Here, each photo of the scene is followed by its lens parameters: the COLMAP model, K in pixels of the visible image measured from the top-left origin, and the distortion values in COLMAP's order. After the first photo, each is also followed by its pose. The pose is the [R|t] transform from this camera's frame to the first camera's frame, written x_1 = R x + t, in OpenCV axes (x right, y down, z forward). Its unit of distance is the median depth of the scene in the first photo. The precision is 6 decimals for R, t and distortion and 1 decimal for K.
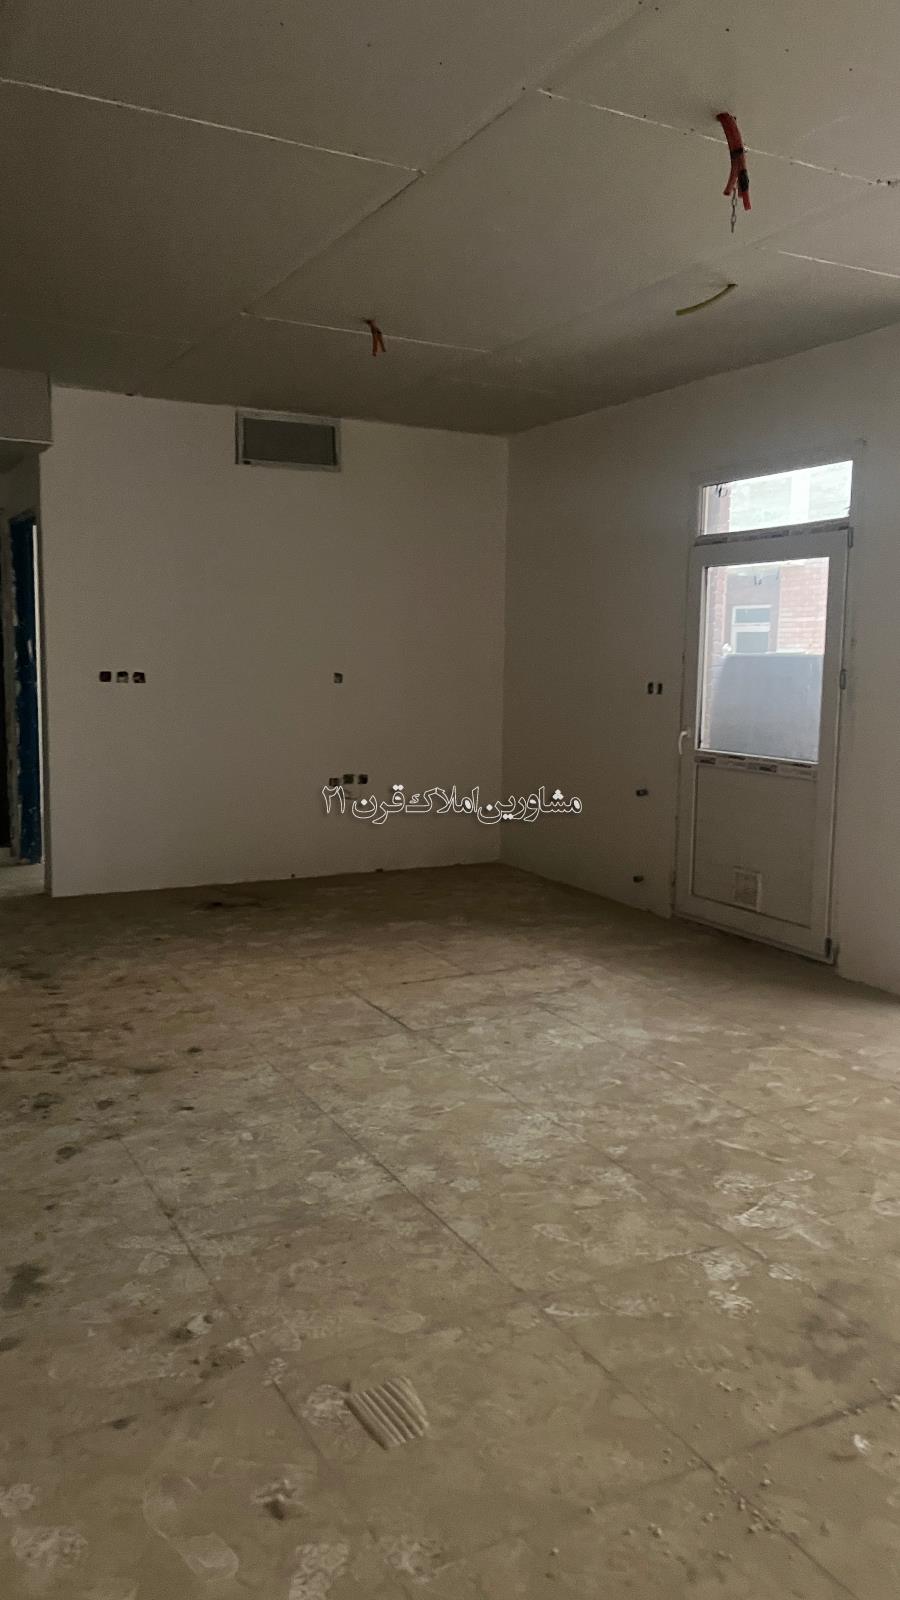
lens RADIAL K [[1197.1, 0, 456.2], [0, 1197.1, 795.0], [0, 0, 1]] dist [0.039221, -0.005917]
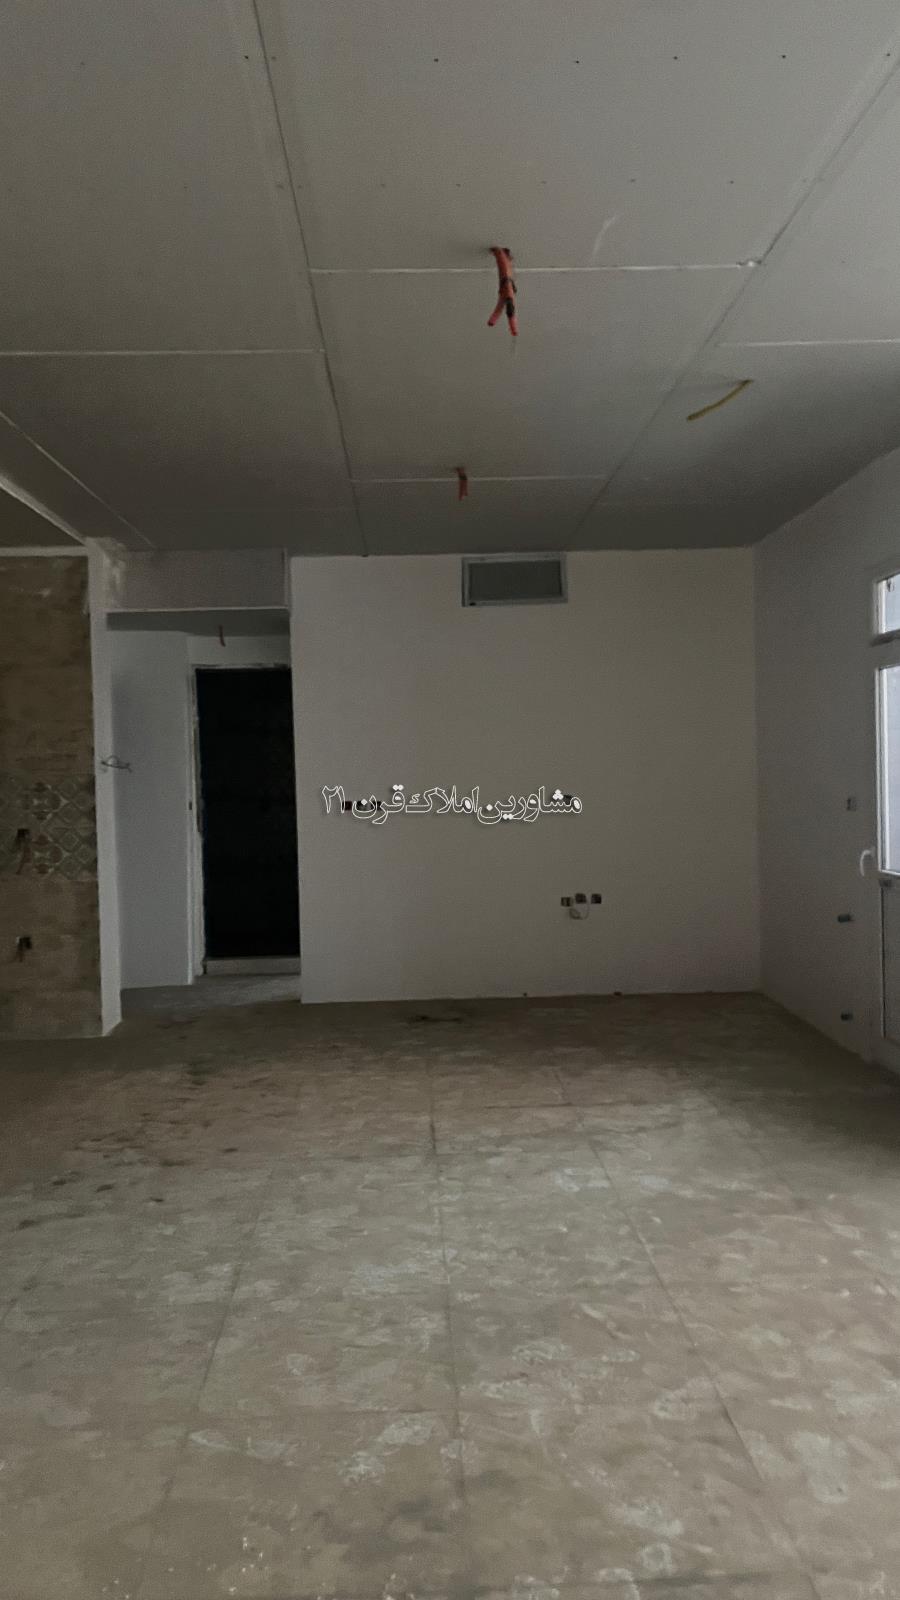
lens RADIAL K [[1191.8, 0, 444.8], [0, 1191.8, 800.3], [0, 0, 1]] dist [0.026605, 0.001305]
pose [[0.896360, -0.026718, -0.442522, 0.447271], [-0.015227, 0.995738, -0.090964, -0.007732], [0.443066, 0.088275, 0.892132, 0.092022]]
